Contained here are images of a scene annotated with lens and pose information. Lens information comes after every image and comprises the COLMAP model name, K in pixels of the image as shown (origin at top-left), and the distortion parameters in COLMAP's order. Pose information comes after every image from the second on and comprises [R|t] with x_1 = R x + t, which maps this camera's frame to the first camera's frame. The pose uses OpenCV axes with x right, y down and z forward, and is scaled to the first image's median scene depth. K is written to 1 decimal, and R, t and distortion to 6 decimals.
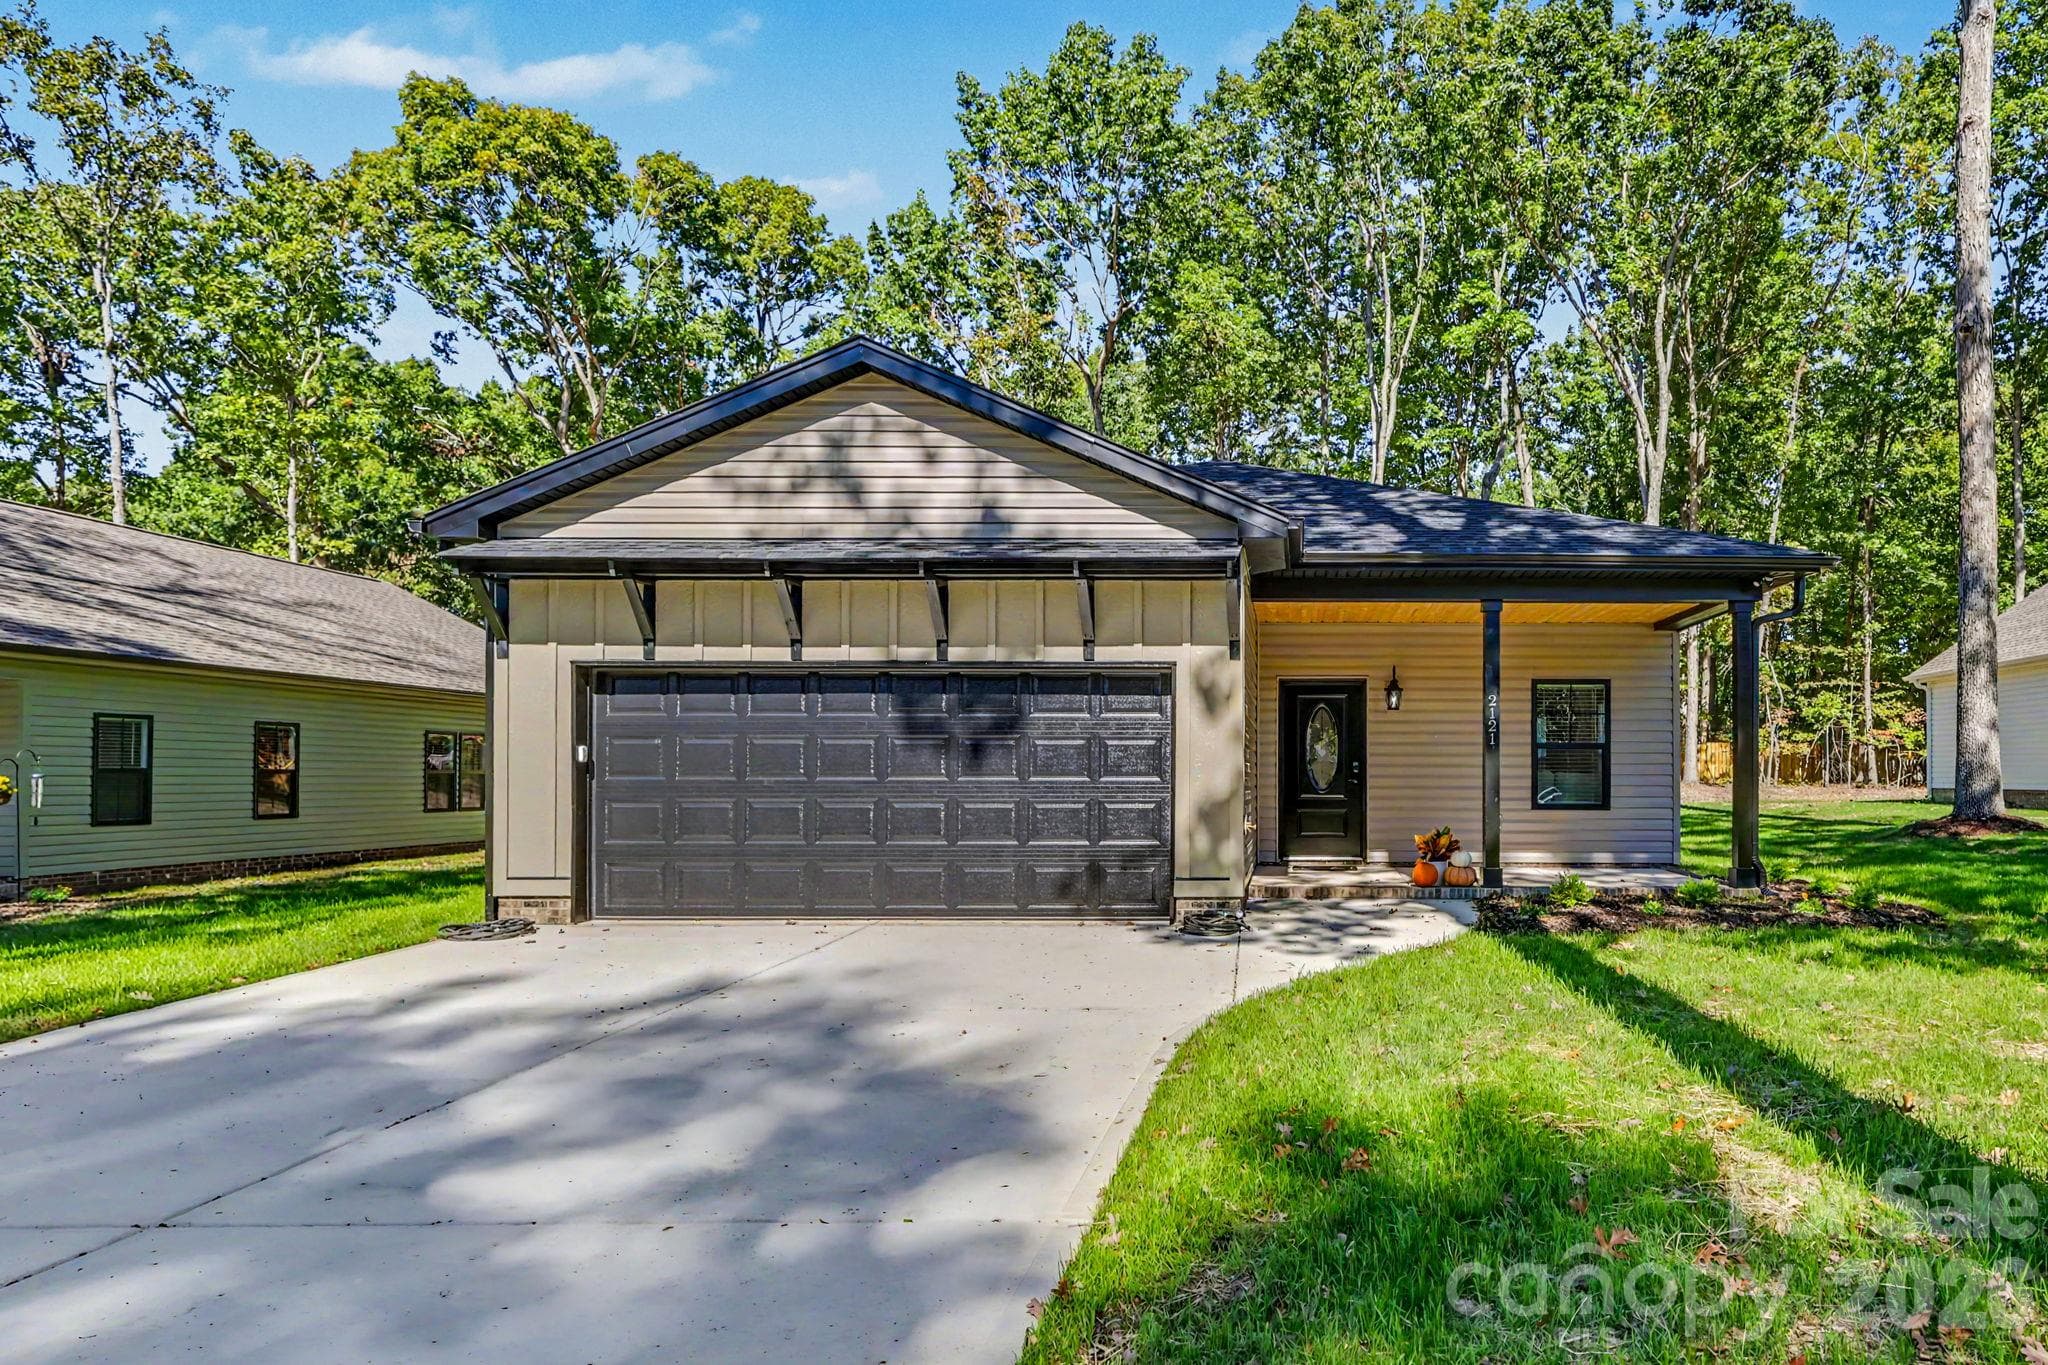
lens RADIAL K [[1273.0, 0, 1025.1], [0, 1273.0, 783.6], [0, 0, 1]] dist [0.000896, 0.007383]
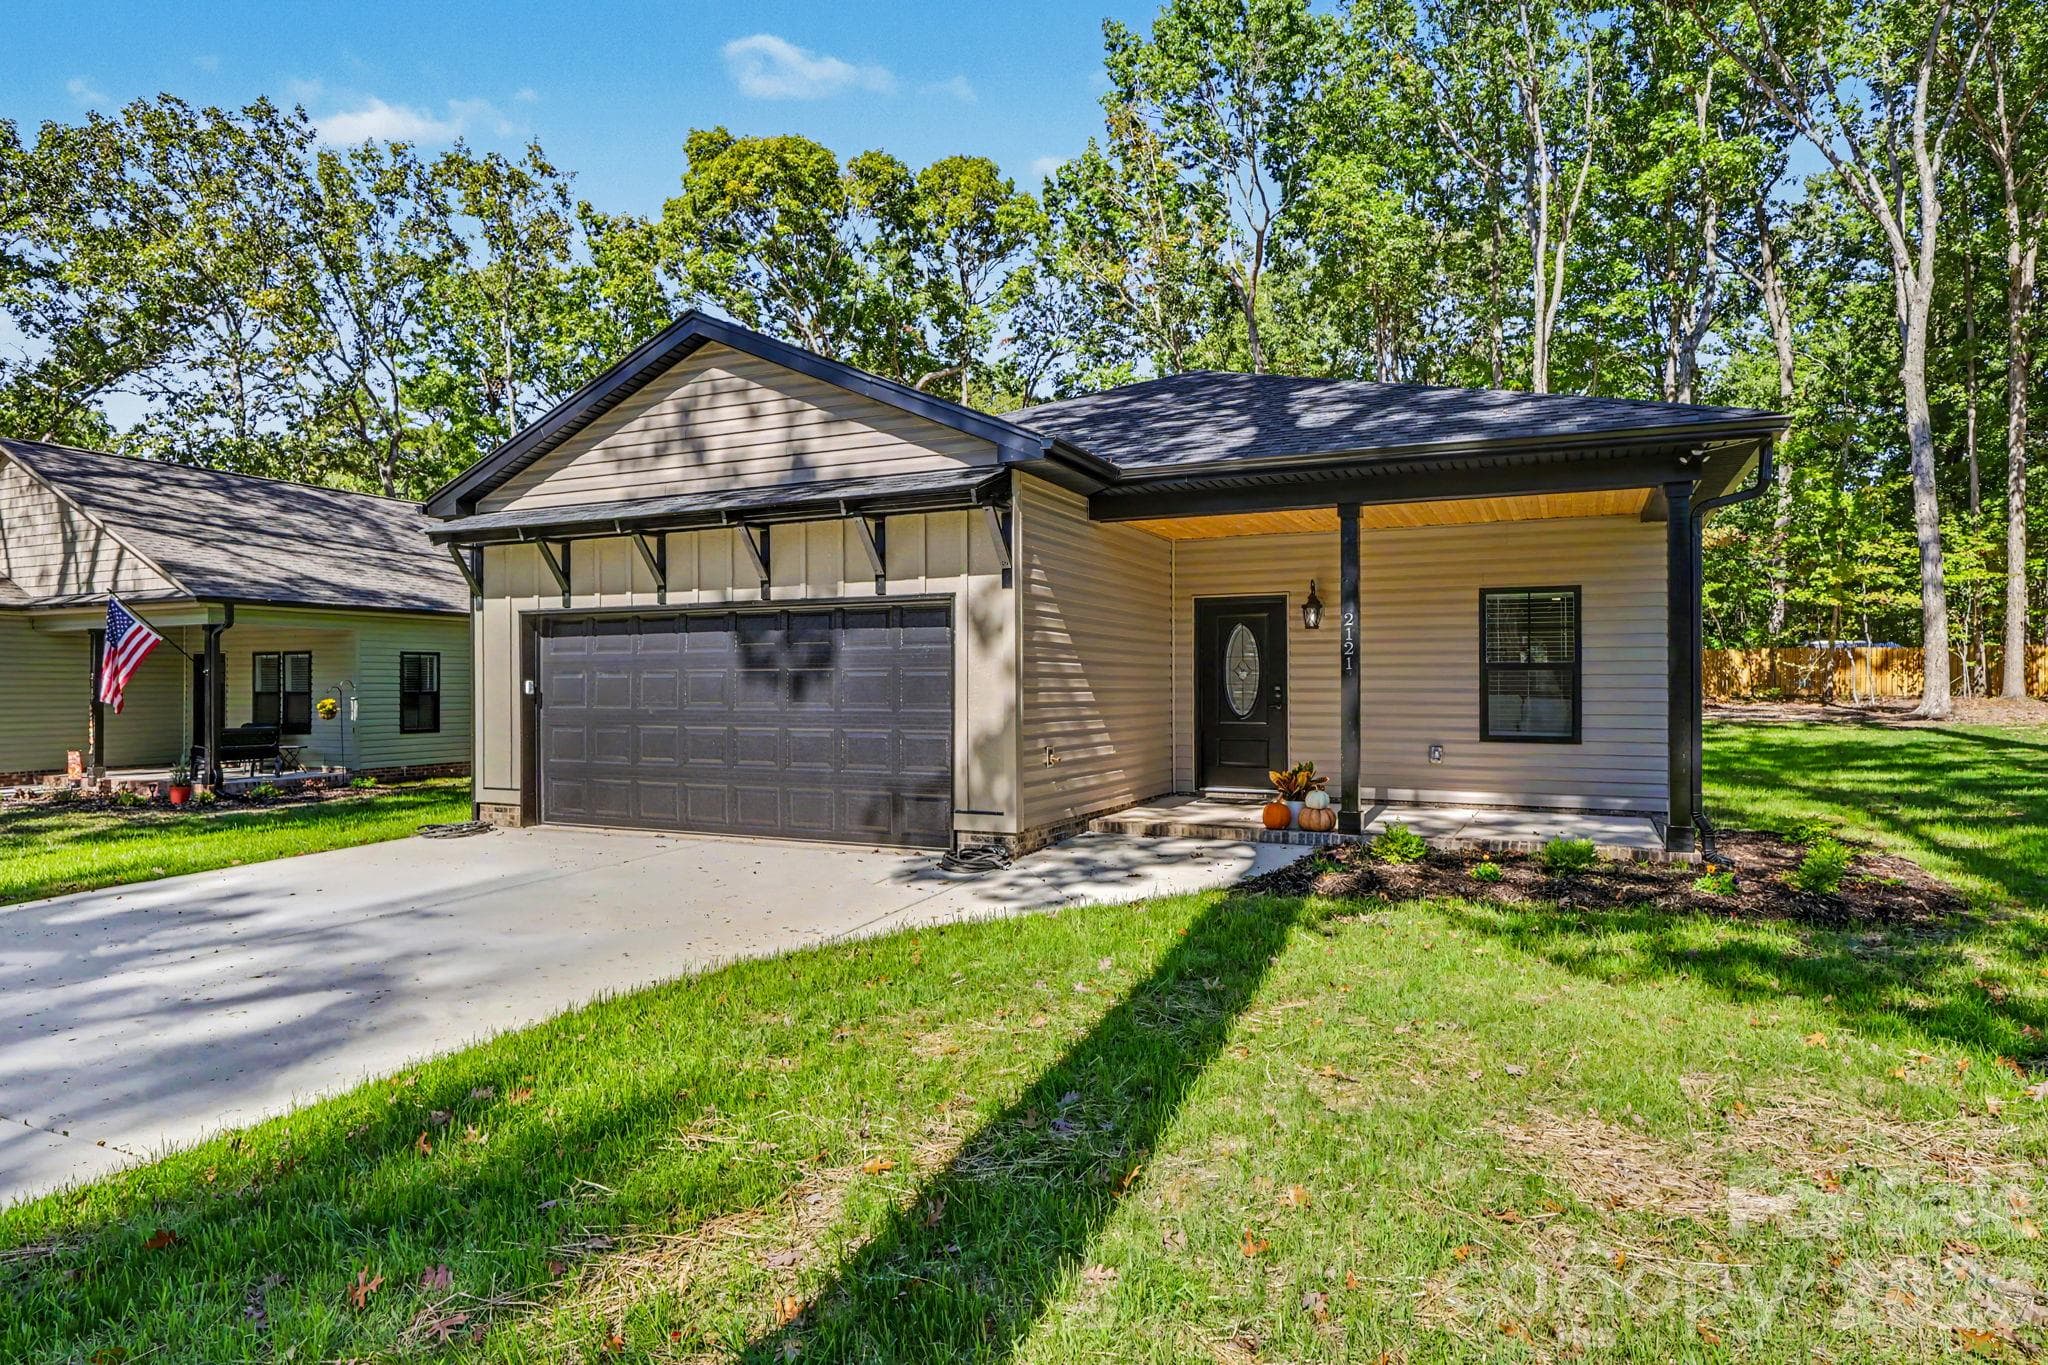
lens RADIAL K [[1150.5, 0, 988.9], [0, 1150.5, 684.5], [0, 0, 1]] dist [0.004204, 0.000312]
pose [[0.905768, -0.004537, -0.423750, 0.514219], [0.005919, 0.999981, 0.001946, -0.025485], [0.423733, -0.004270, 0.905777, 0.194056]]
